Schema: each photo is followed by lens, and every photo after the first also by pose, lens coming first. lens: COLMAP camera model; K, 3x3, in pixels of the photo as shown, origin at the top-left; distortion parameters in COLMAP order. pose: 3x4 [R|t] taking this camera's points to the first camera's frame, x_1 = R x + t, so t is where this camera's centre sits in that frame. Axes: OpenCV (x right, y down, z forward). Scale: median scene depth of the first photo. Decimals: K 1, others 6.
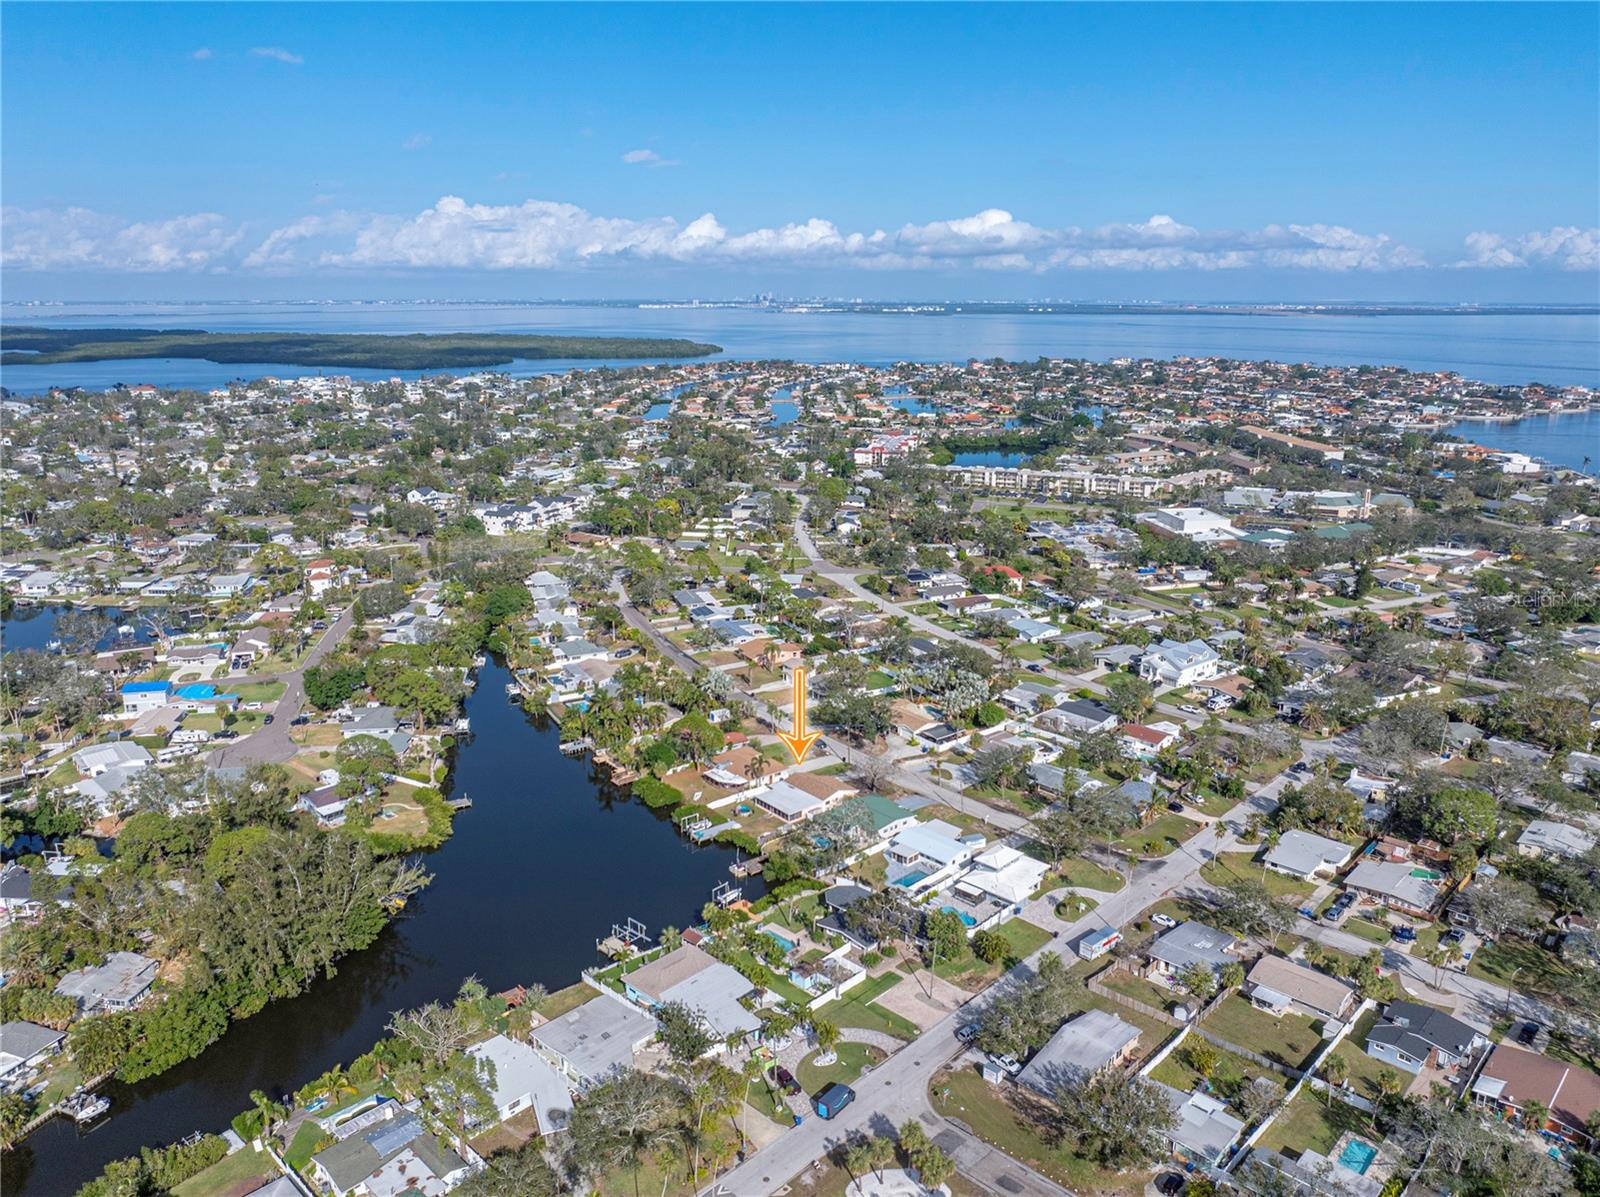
lens RADIAL K [[1151.0, 0, 800.0], [0, 1151.0, 598.5], [0, 0, 1]] dist [-0.016217, 0.001969]
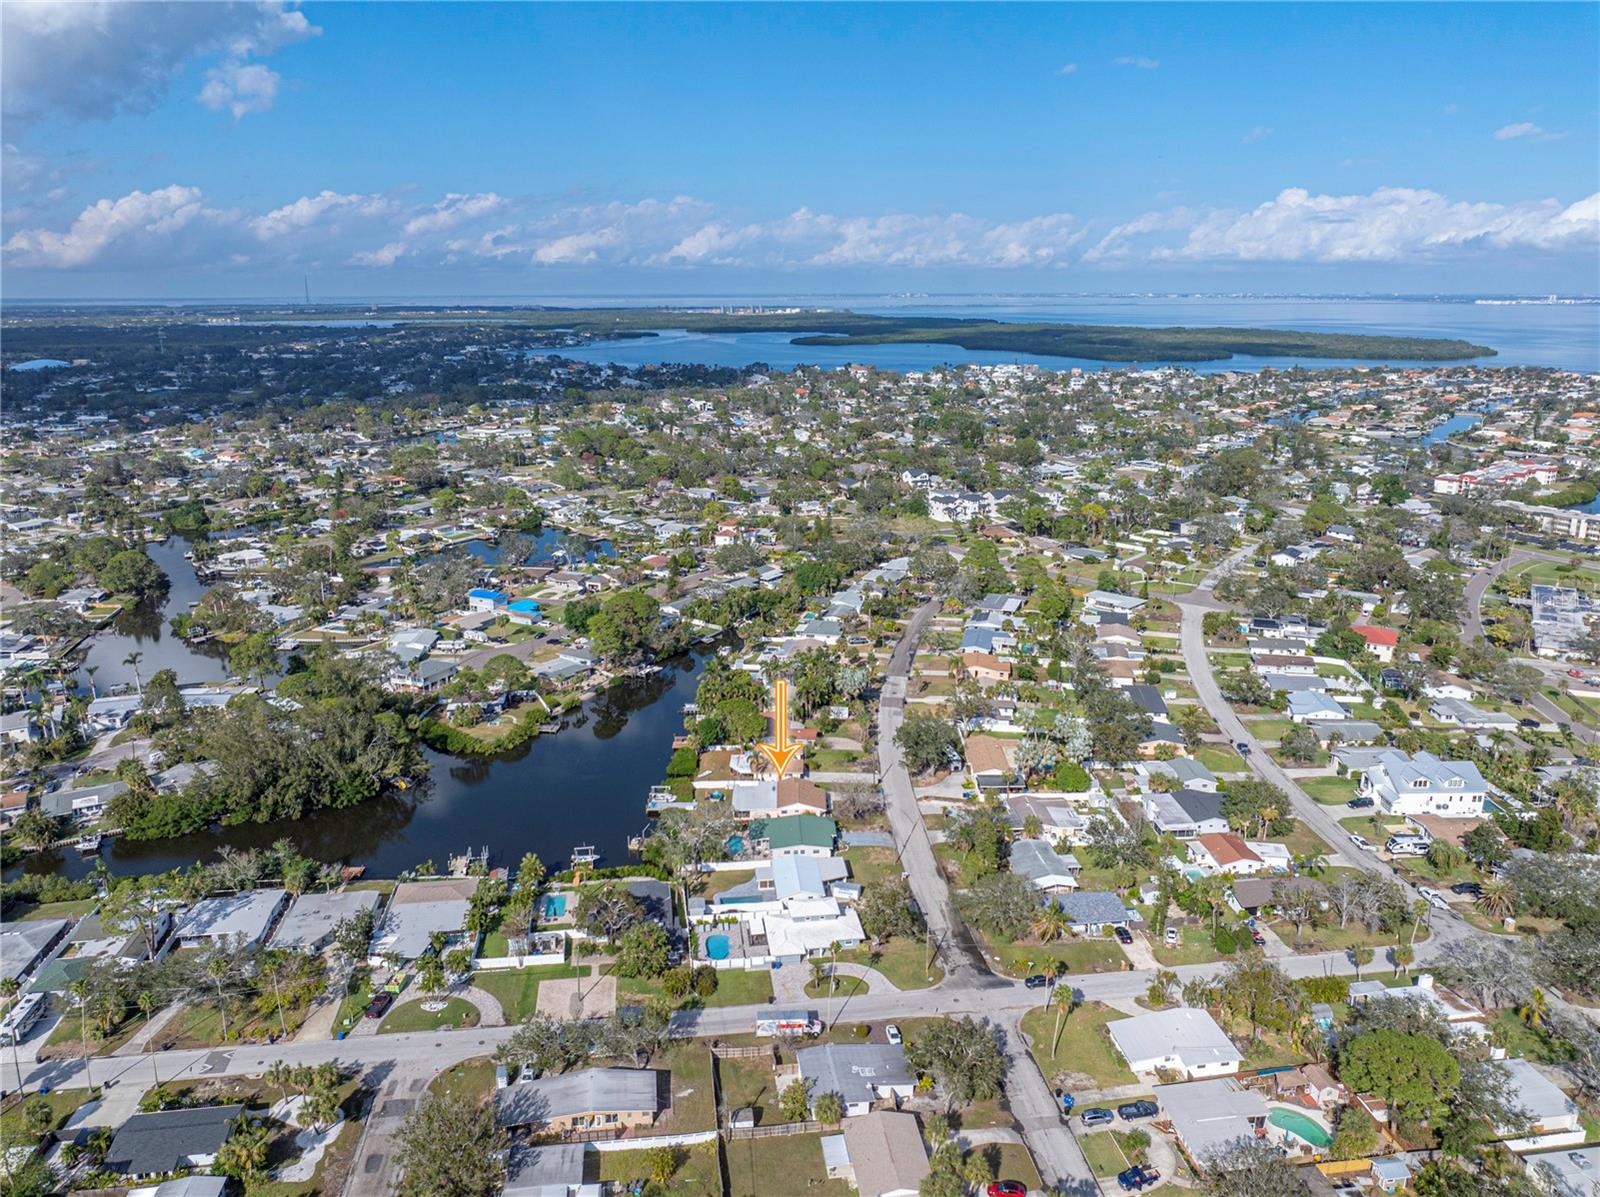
lens RADIAL K [[1124.2, 0, 800.4], [0, 1124.2, 603.3], [0, 0, 1]] dist [-0.017652, 0.002480]
pose [[0.789123, 0.162278, -0.592411, 0.471303], [-0.153187, 0.985988, 0.066037, -0.052303], [0.594826, 0.038638, 0.802925, 0.188923]]
